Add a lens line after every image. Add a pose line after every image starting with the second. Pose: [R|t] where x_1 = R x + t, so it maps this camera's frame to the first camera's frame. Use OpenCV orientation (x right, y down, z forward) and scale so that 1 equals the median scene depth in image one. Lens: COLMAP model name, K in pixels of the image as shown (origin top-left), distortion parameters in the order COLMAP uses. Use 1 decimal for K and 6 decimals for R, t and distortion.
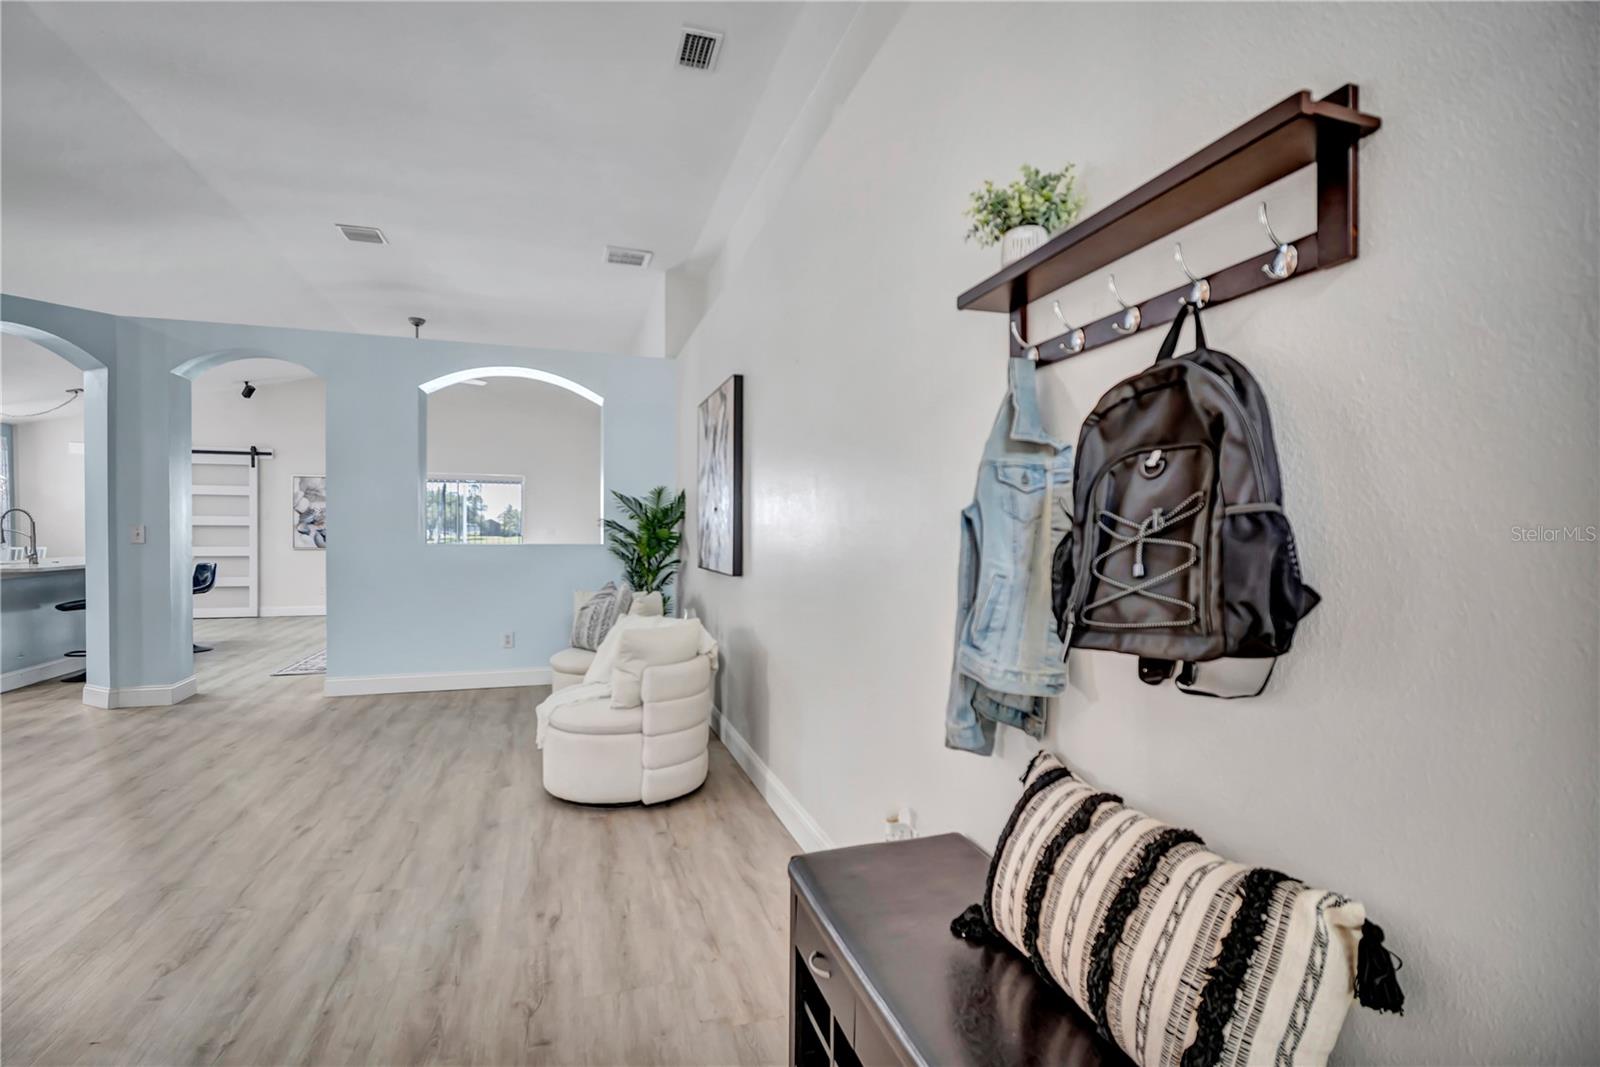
lens RADIAL K [[732.2, 0, 807.9], [0, 732.2, 539.4], [0, 0, 1]] dist [0.000183, -0.007950]
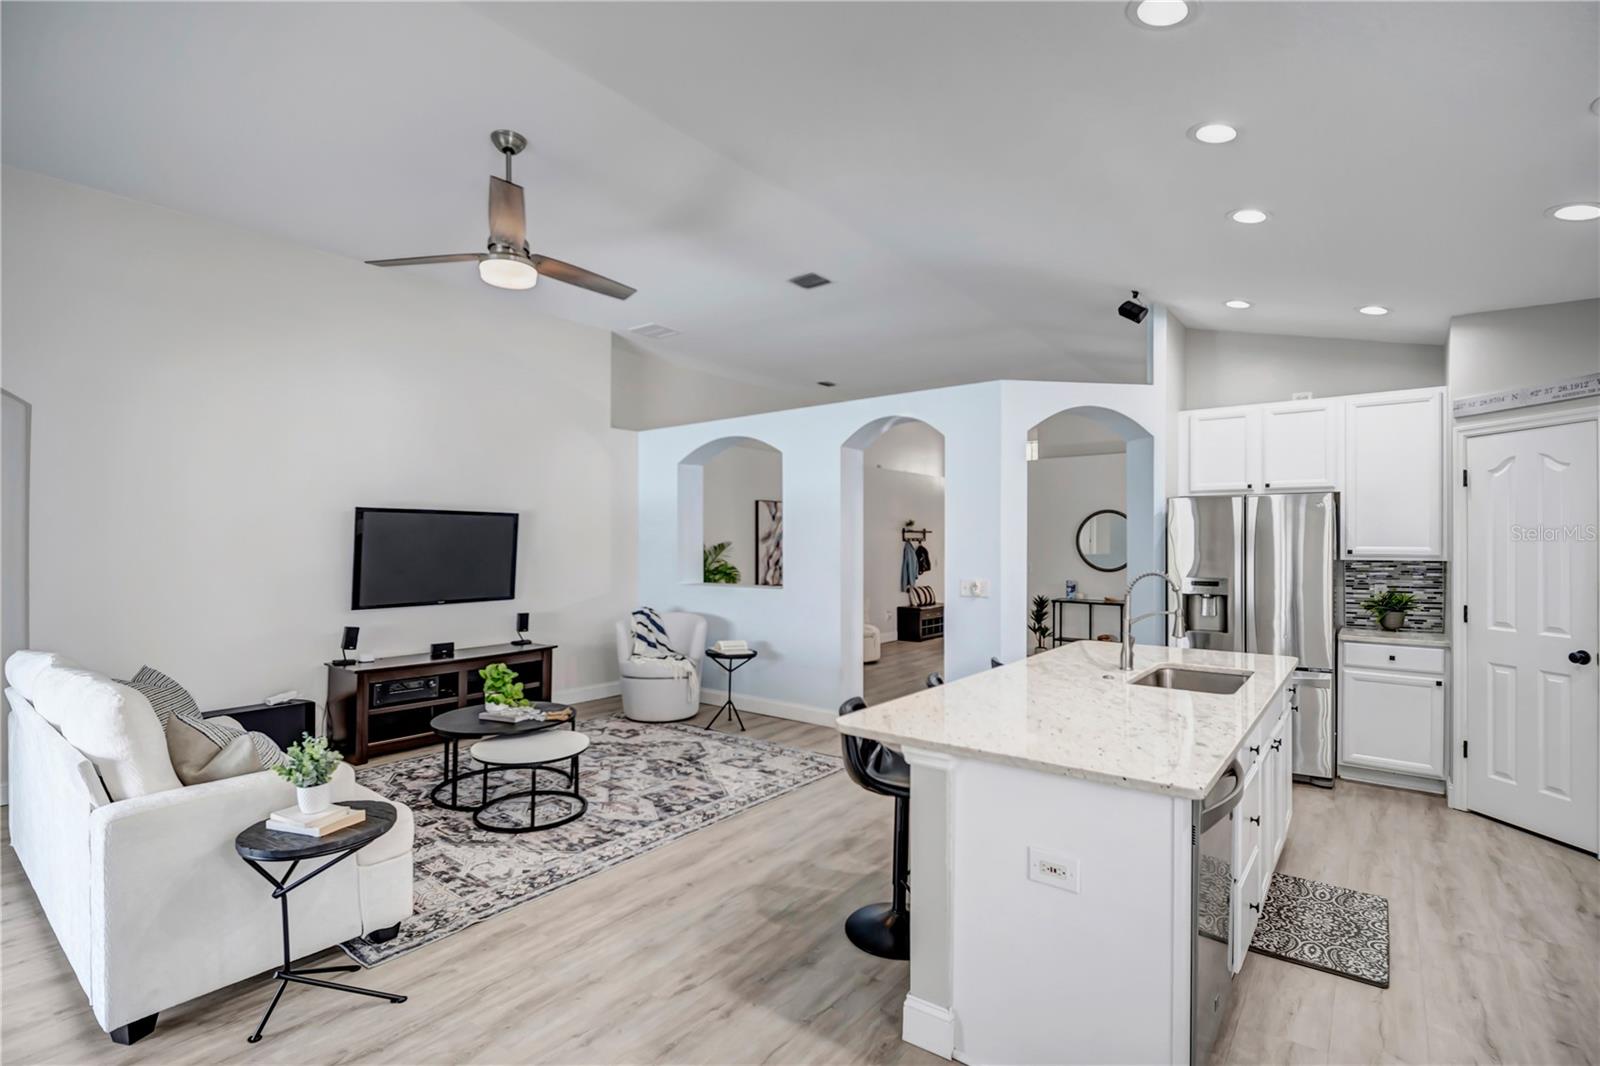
lens RADIAL K [[740.8, 0, 810.7], [0, 740.8, 537.2], [0, 0, 1]] dist [0.001602, -0.006705]
pose [[-0.550848, -0.001757, 0.834603, -0.831411], [0.004000, 0.999981, 0.004746, -0.043692], [-0.834596, 0.005953, -0.550831, 0.892750]]
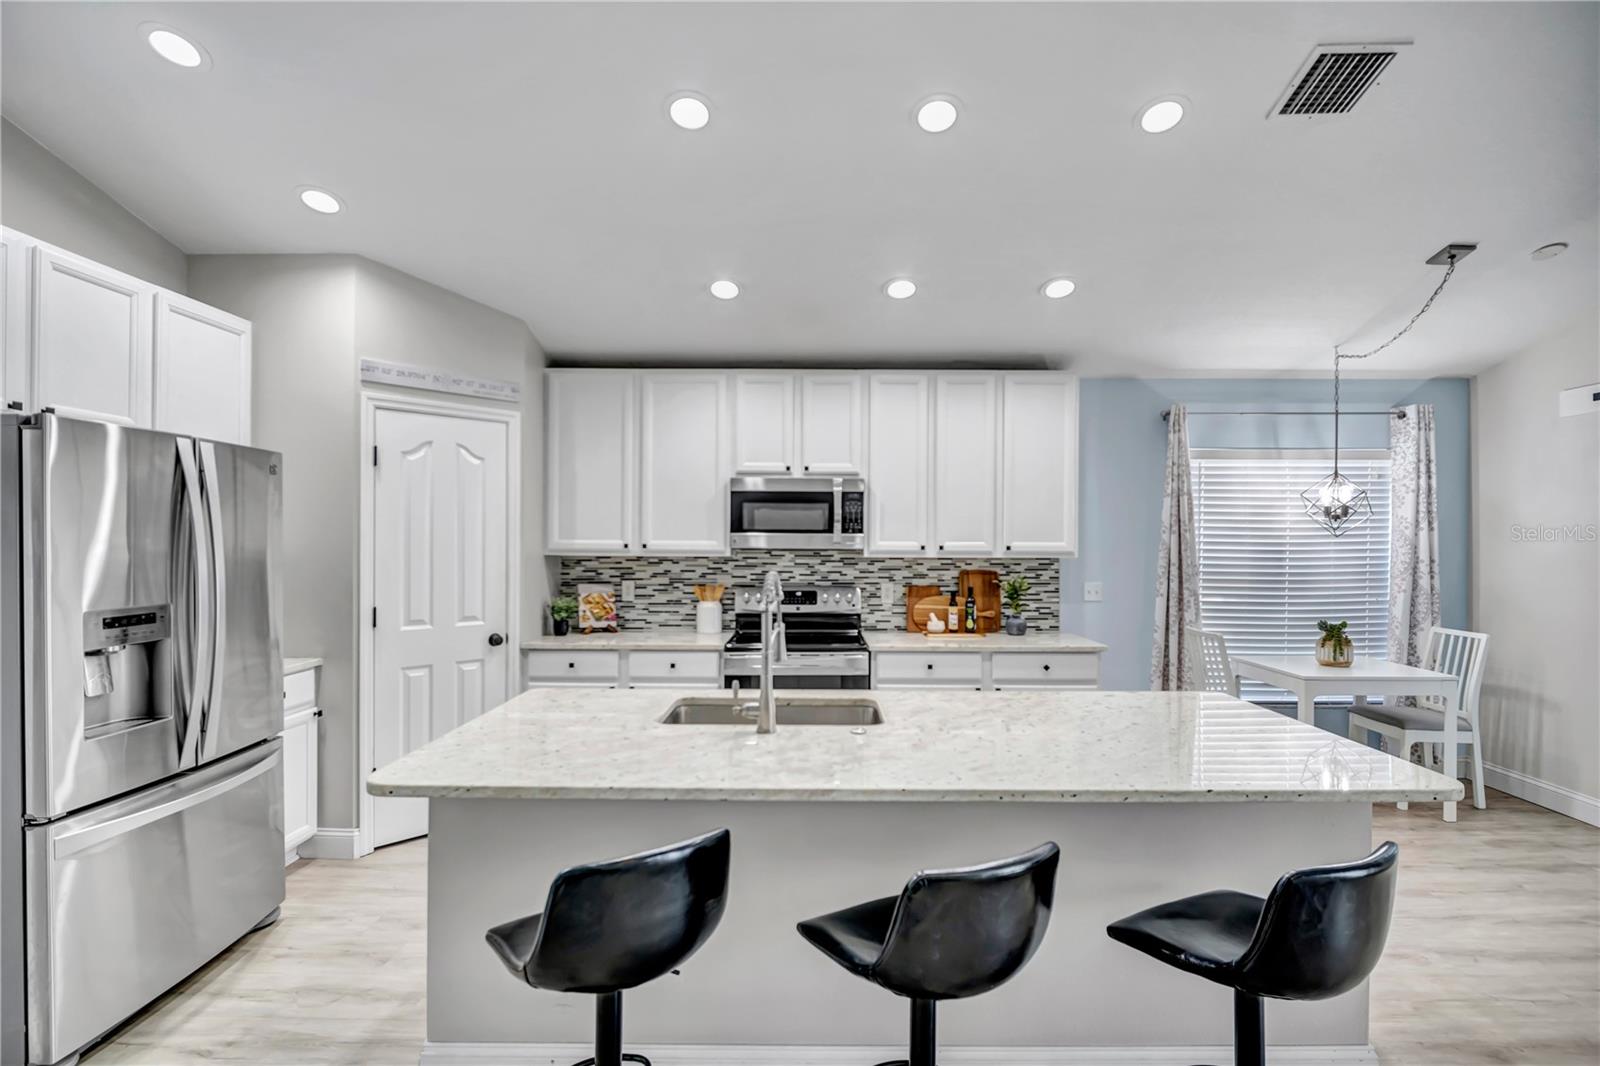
lens RADIAL K [[744.3, 0, 804.6], [0, 744.3, 546.5], [0, 0, 1]] dist [-0.000981, -0.010196]
pose [[-0.323605, 0.001239, -0.946192, -0.430024], [-0.015083, 0.999865, 0.006468, -0.036145], [0.946072, 0.016365, -0.323542, 0.667805]]
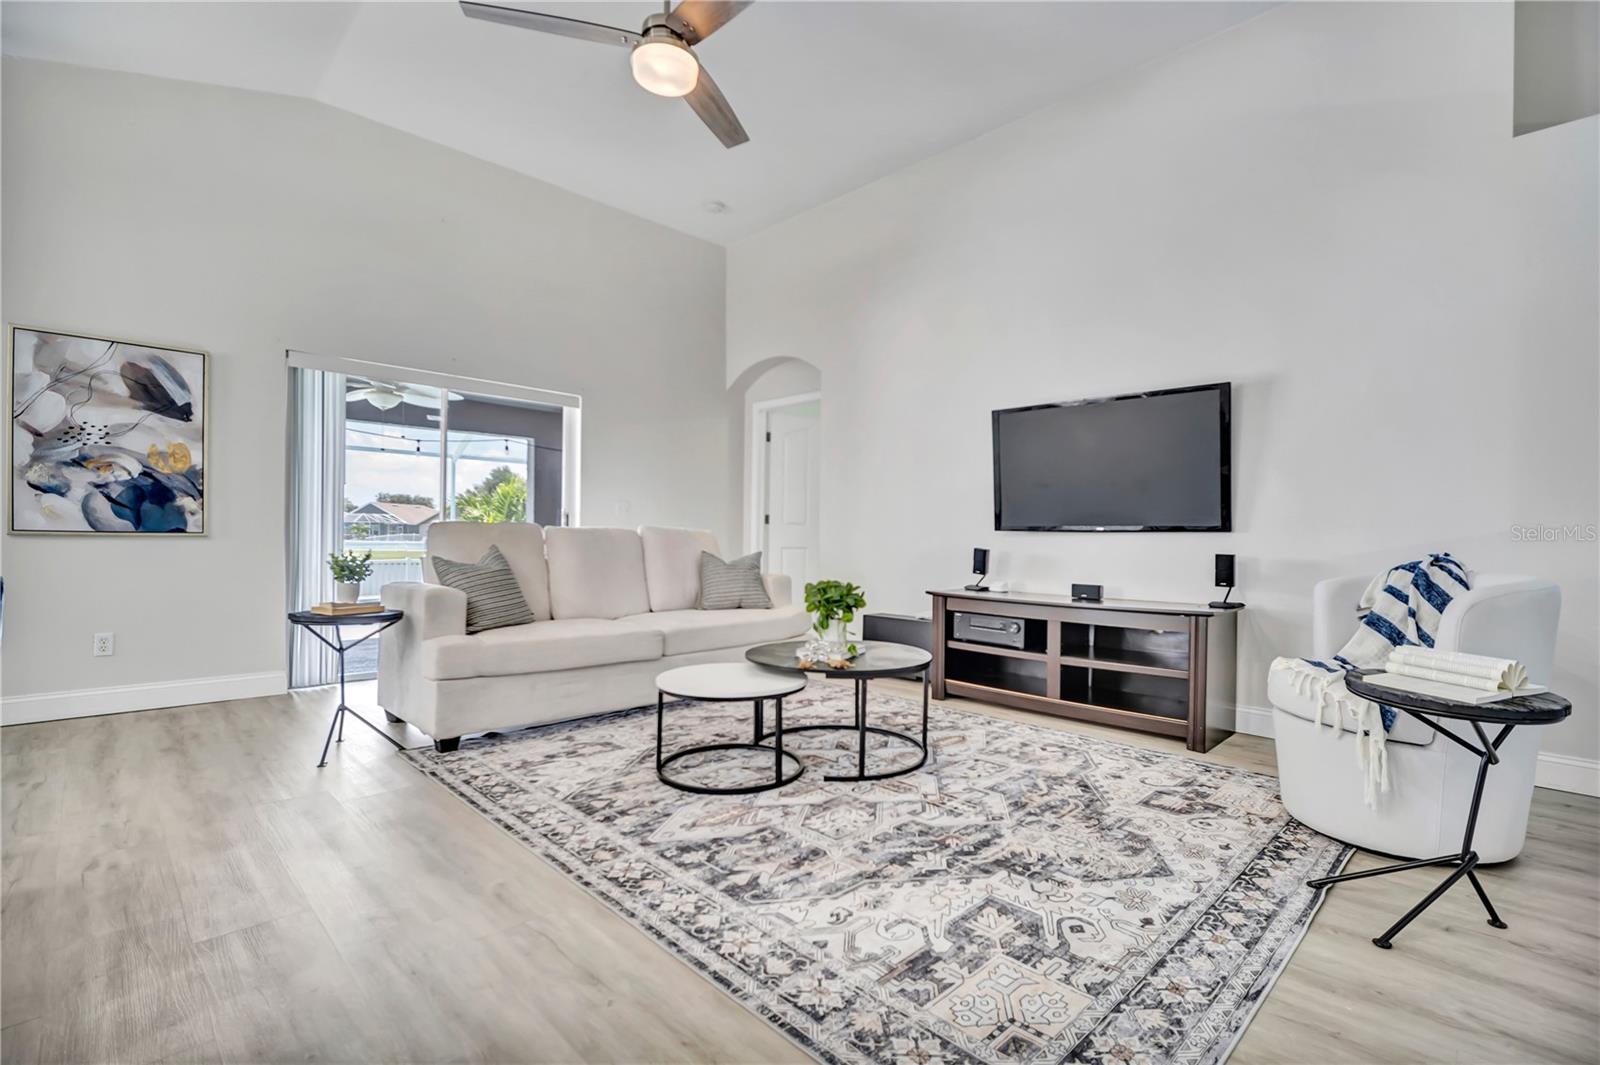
lens RADIAL K [[732.2, 0, 807.9], [0, 732.2, 538.4], [0, 0, 1]] dist [0.000183, -0.007950]
pose [[0.900090, 0.003648, 0.435688, -0.512081], [-0.000976, 0.999979, -0.006357, 0.016824], [-0.435702, 0.005296, 0.900075, 0.522455]]
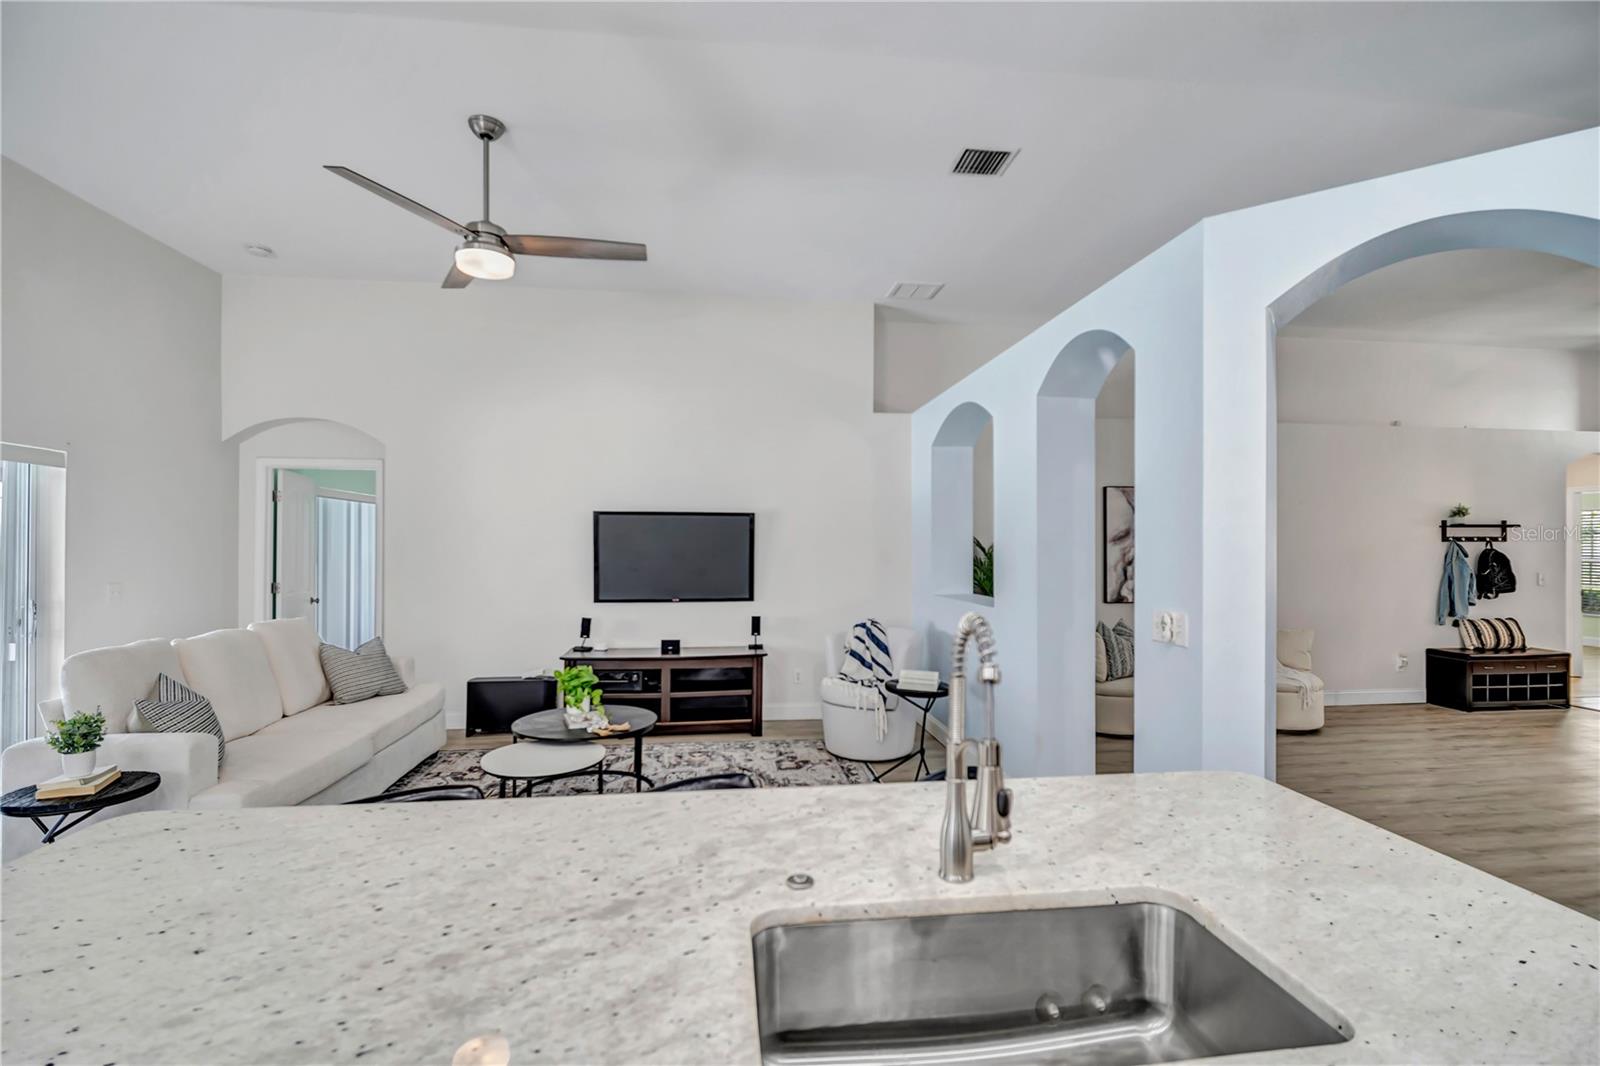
lens RADIAL K [[740.8, 0, 810.7], [0, 740.8, 537.2], [0, 0, 1]] dist [0.001602, -0.006705]
pose [[0.201314, 0.002809, 0.979523, -0.756993], [0.009992, 0.999938, -0.004921, -0.038384], [-0.979476, 0.010778, 0.201273, 0.586837]]
